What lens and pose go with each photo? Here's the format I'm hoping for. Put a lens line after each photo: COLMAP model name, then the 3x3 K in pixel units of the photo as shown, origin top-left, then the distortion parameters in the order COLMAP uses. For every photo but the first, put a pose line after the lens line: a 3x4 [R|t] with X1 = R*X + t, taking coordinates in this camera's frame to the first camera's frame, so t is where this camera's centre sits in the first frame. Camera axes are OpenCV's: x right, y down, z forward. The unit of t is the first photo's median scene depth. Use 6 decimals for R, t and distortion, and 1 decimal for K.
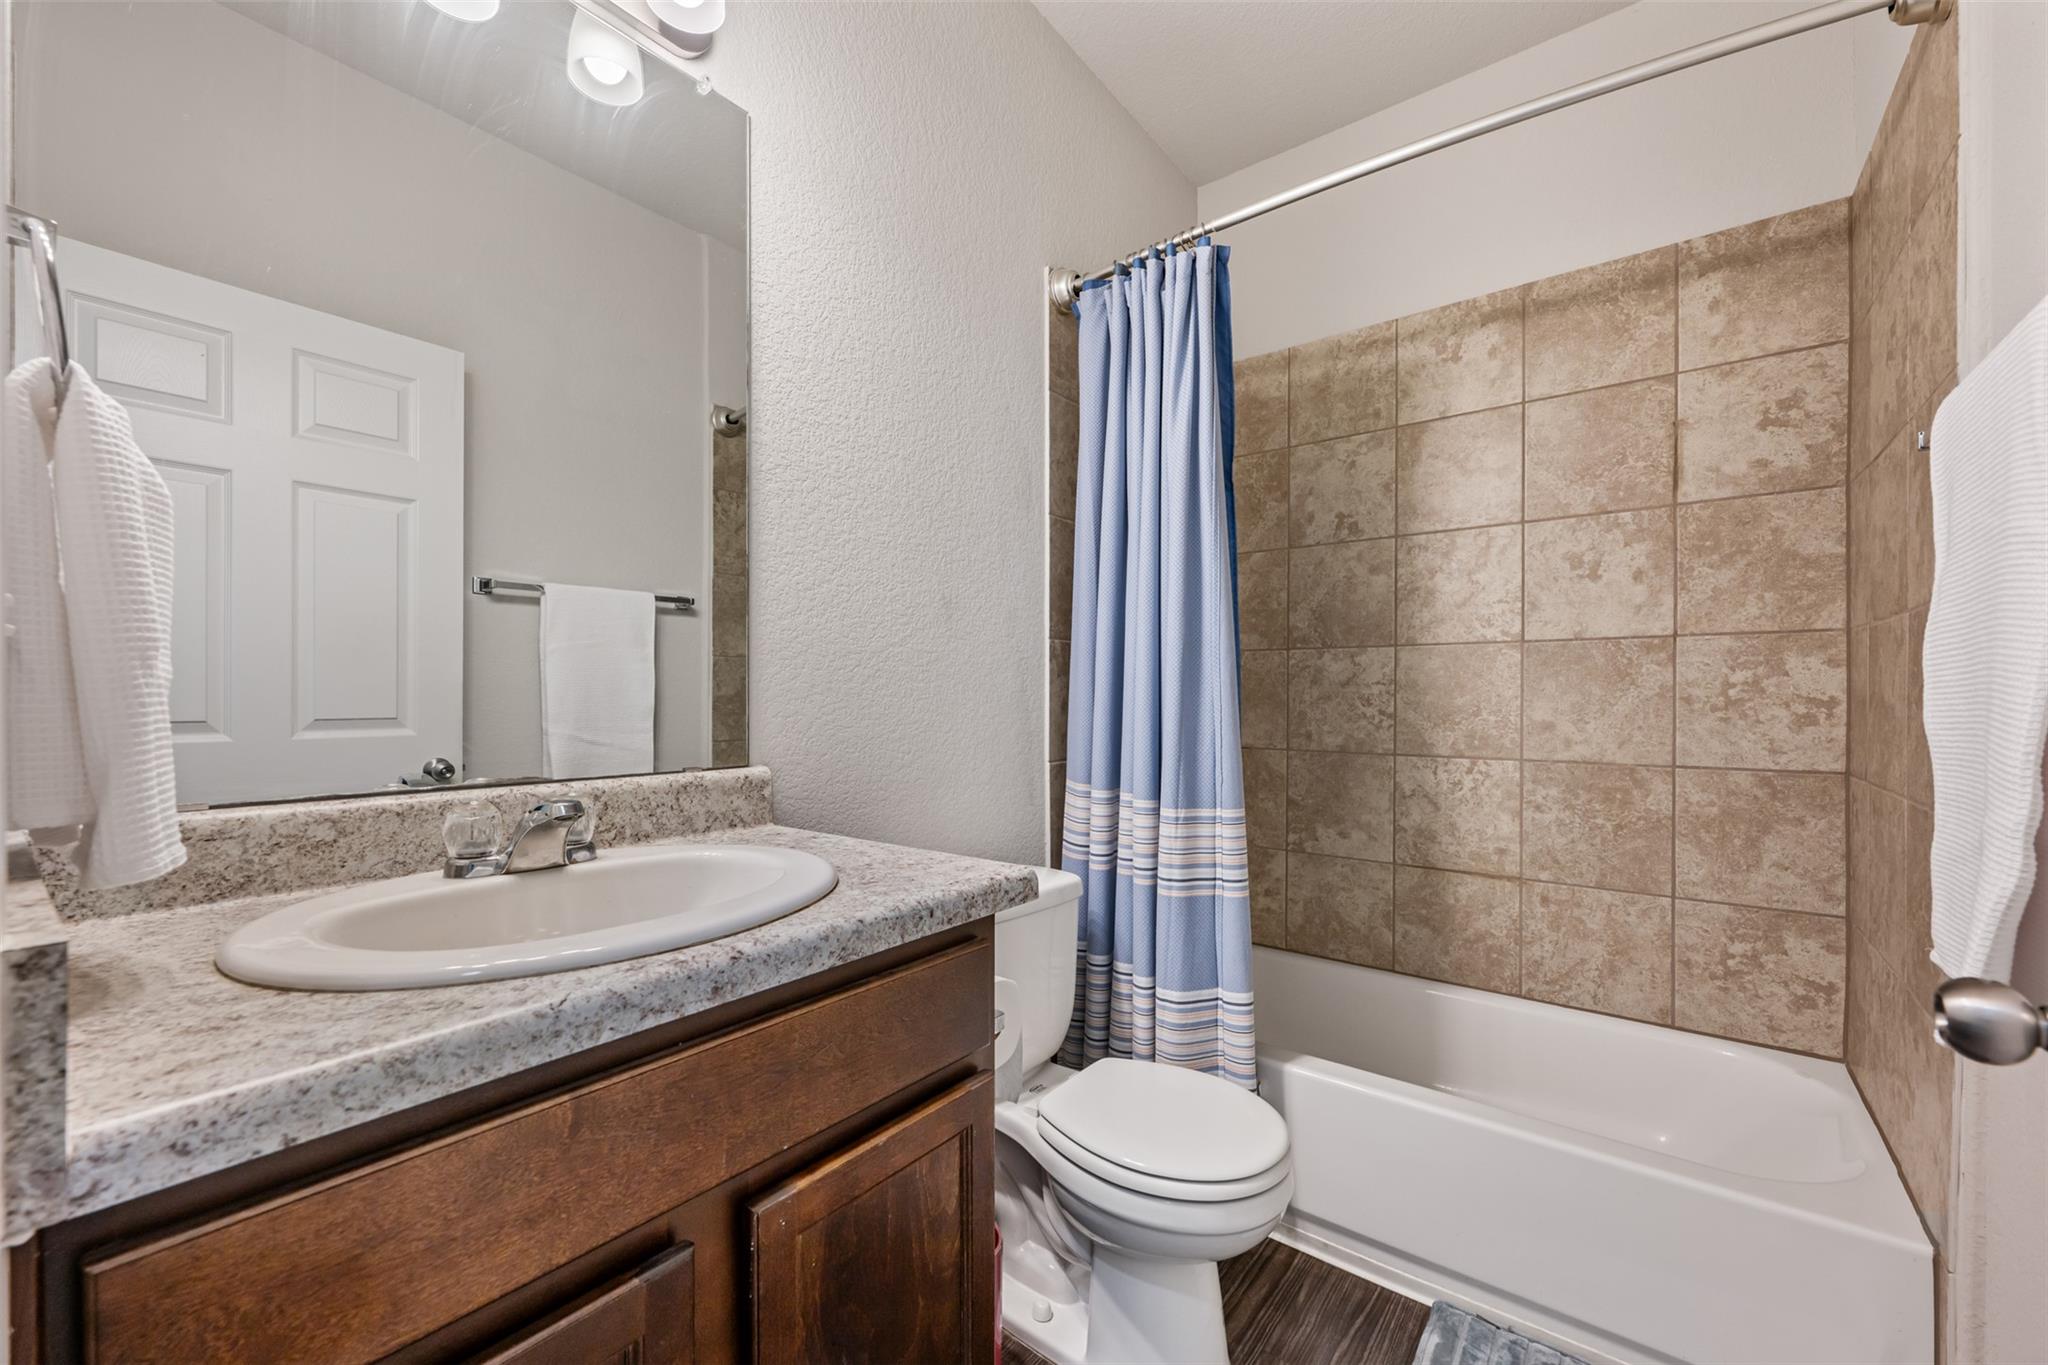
lens RADIAL K [[820.6, 0, 1038.3], [0, 820.6, 684.7], [0, 0, 1]] dist [-0.000369, 0.000111]
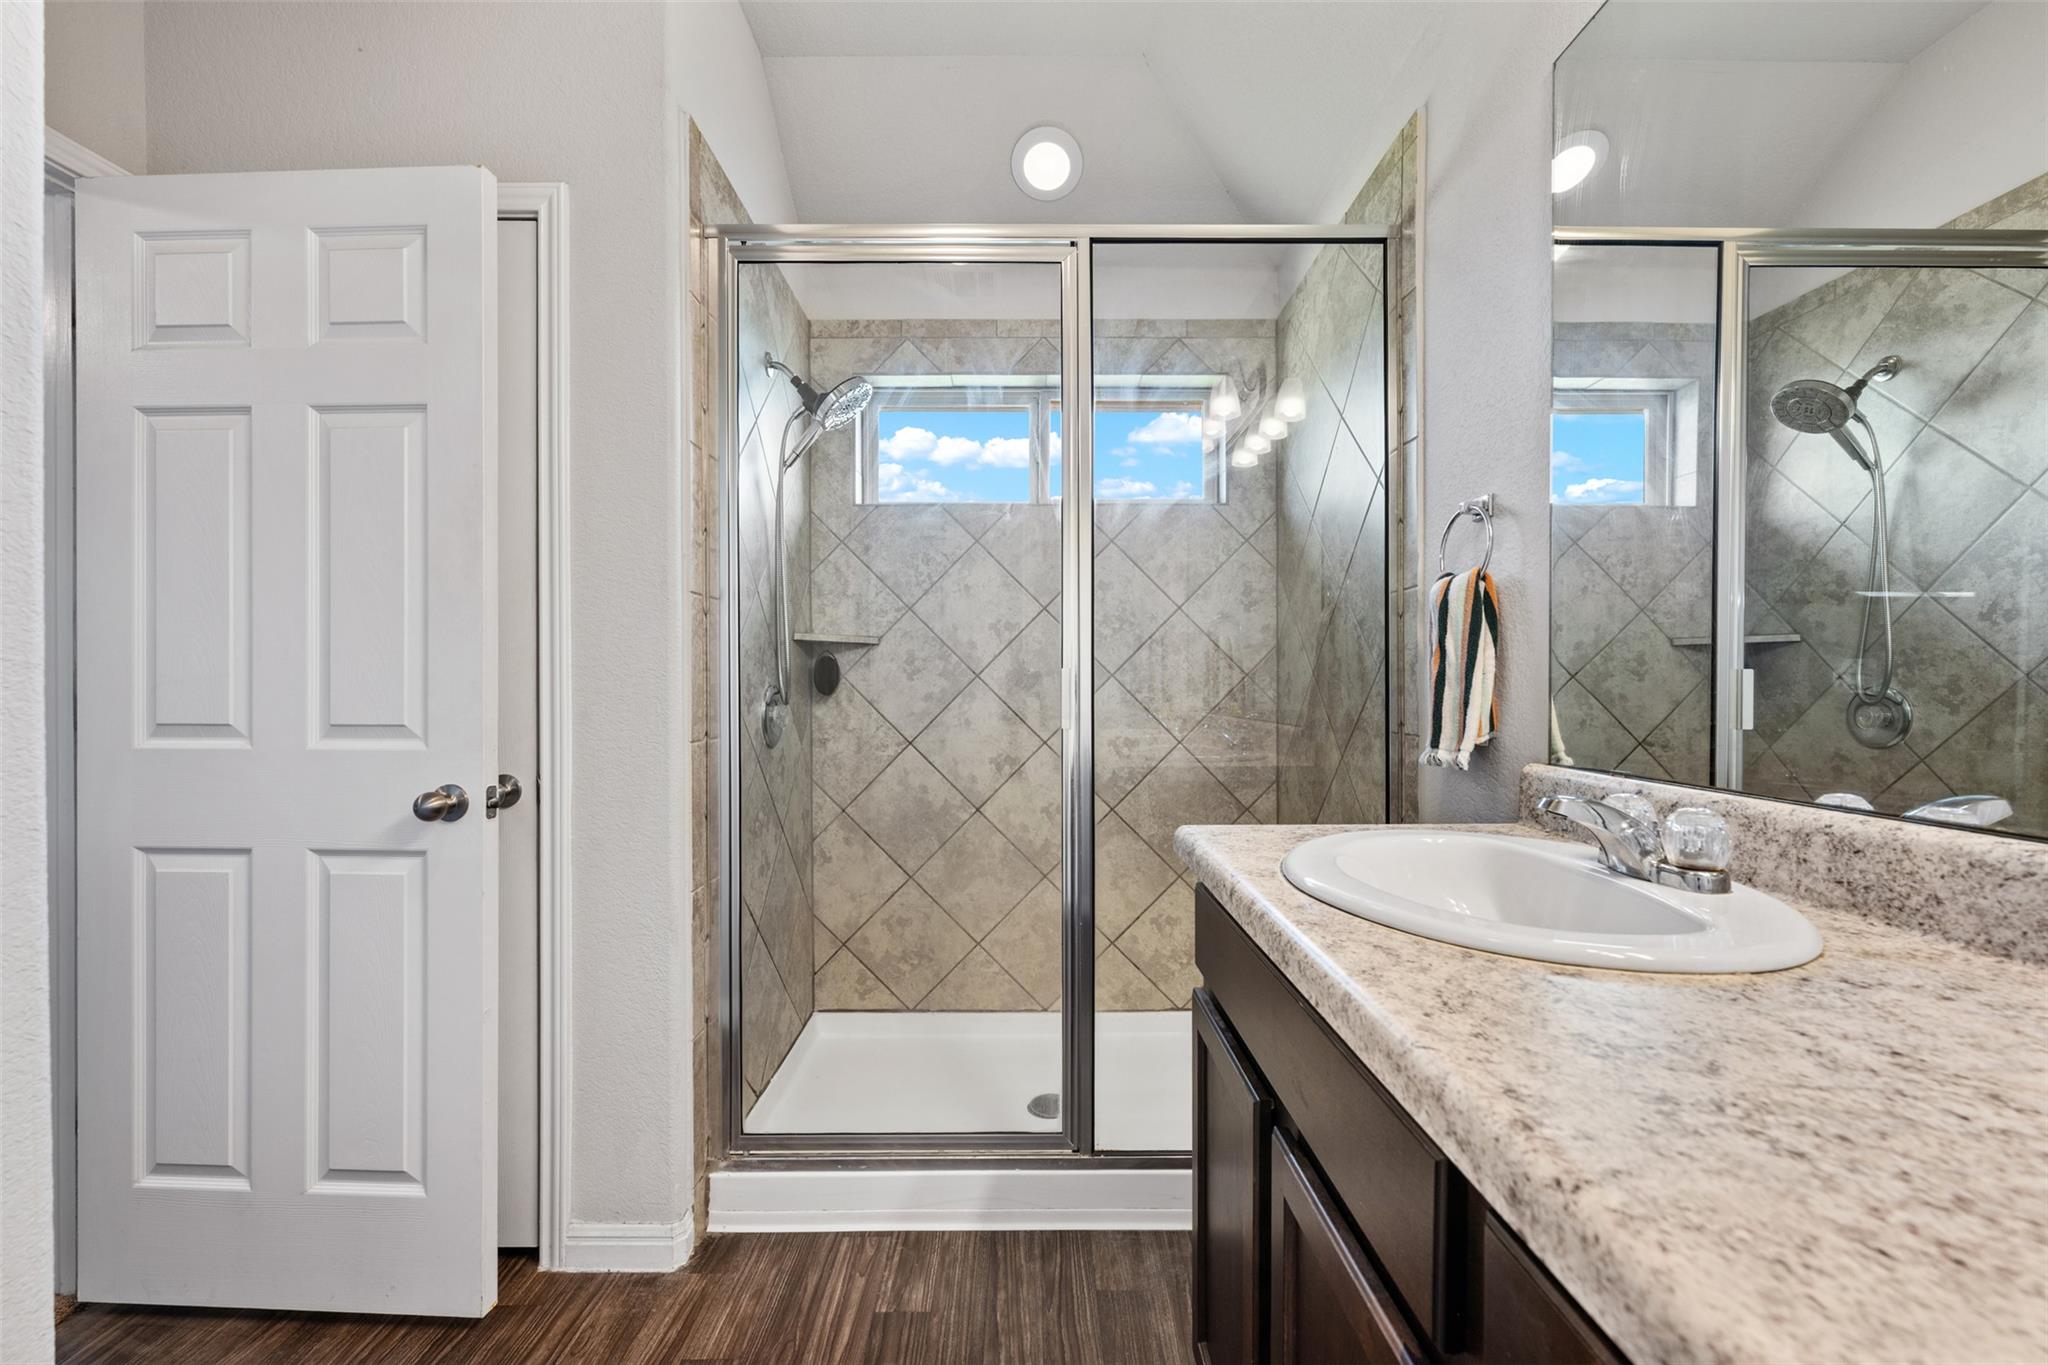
lens RADIAL K [[820.6, 0, 1038.3], [0, 820.6, 684.7], [0, 0, 1]] dist [-0.000369, 0.000111]
pose [[-0.784005, 0.000376, -0.620755, 0.288214], [0.009439, 0.999891, -0.011316, 0.010002], [0.620683, -0.014731, -0.783923, 1.528216]]
